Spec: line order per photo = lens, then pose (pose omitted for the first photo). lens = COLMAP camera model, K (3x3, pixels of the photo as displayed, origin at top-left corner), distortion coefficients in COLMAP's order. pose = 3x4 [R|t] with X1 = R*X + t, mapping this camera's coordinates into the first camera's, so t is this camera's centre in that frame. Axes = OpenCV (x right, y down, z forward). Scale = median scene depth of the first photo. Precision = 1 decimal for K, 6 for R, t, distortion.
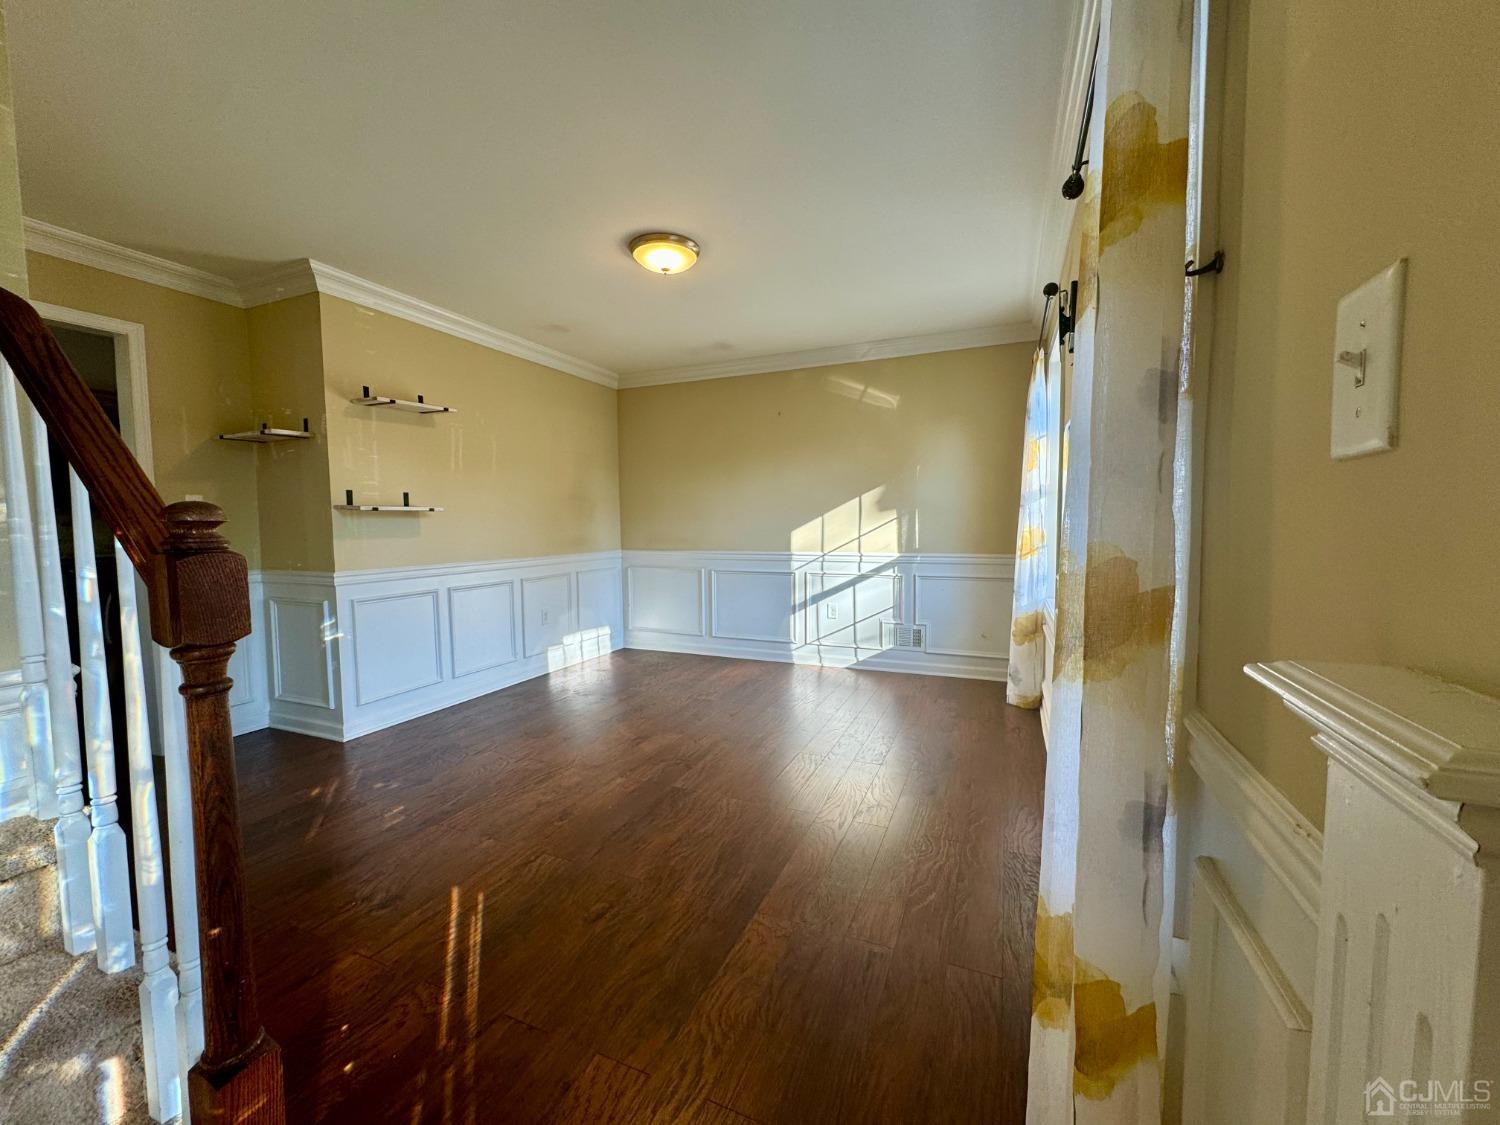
lens RADIAL K [[598.7, 0, 746.6], [0, 598.7, 561.6], [0, 0, 1]] dist [-0.001673, 0.000162]
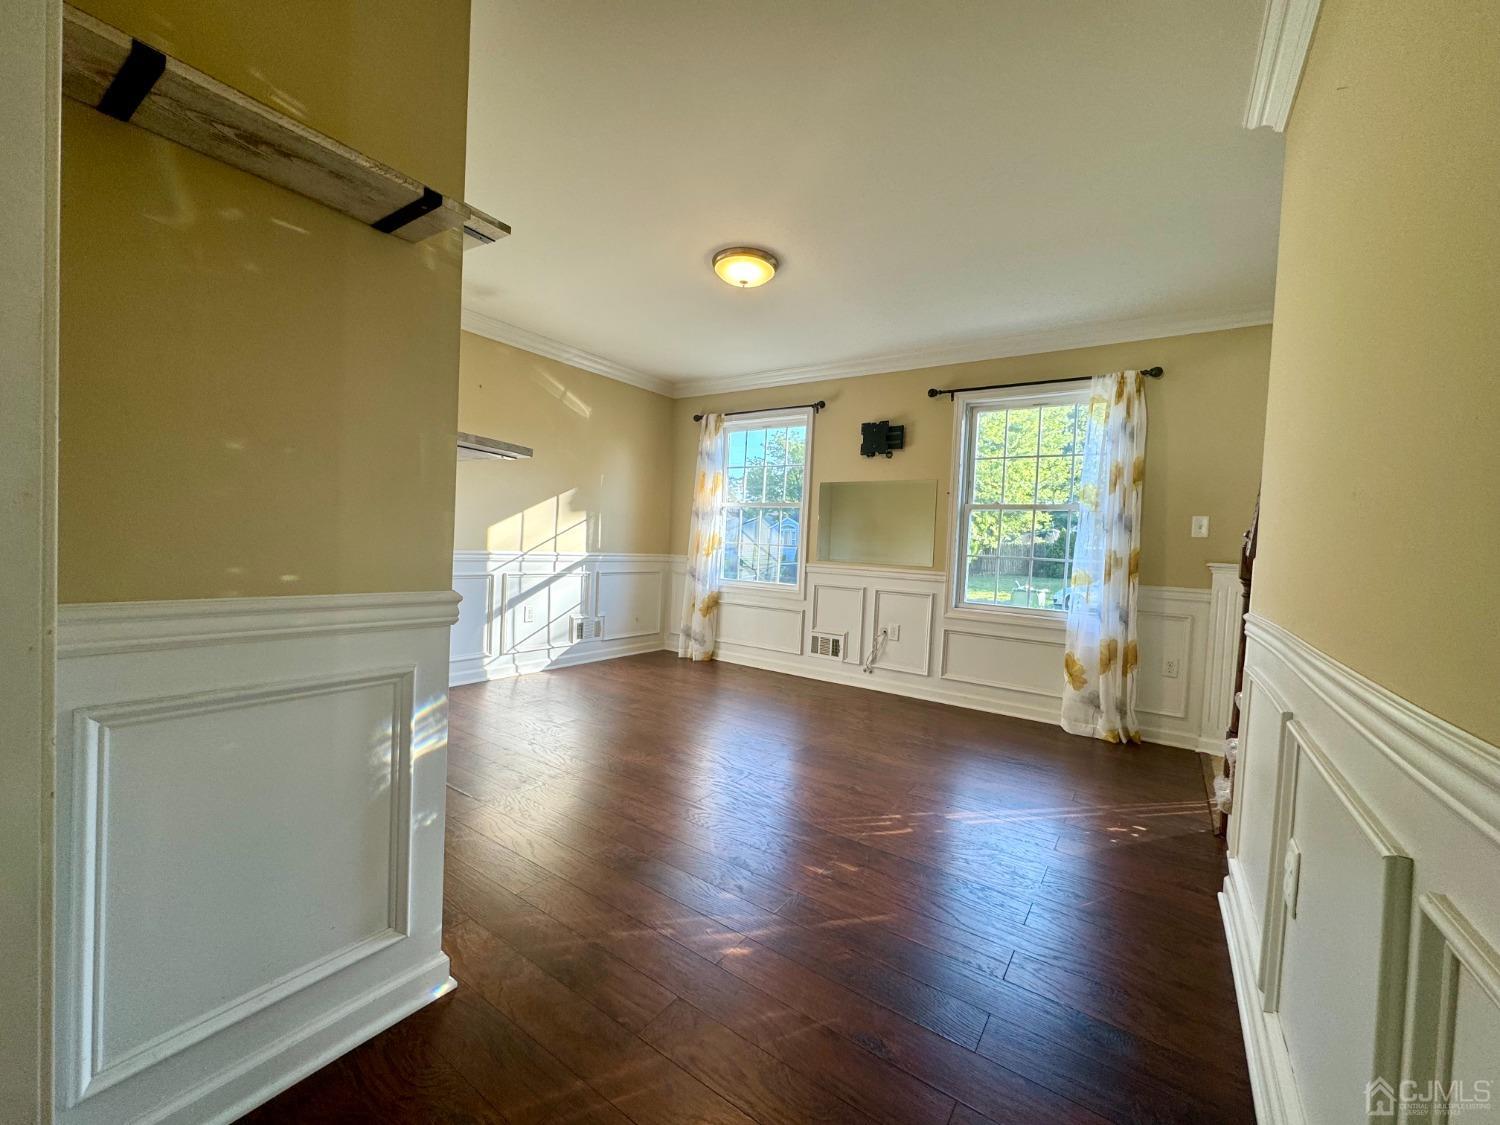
lens RADIAL K [[598.7, 0, 745.4], [0, 598.7, 563.0], [0, 0, 1]] dist [-0.001673, 0.000162]
pose [[0.203156, -0.012098, 0.979072, -0.725258], [0.014686, 0.999849, 0.009308, -0.001127], [-0.979036, 0.012488, 0.203303, 0.487061]]
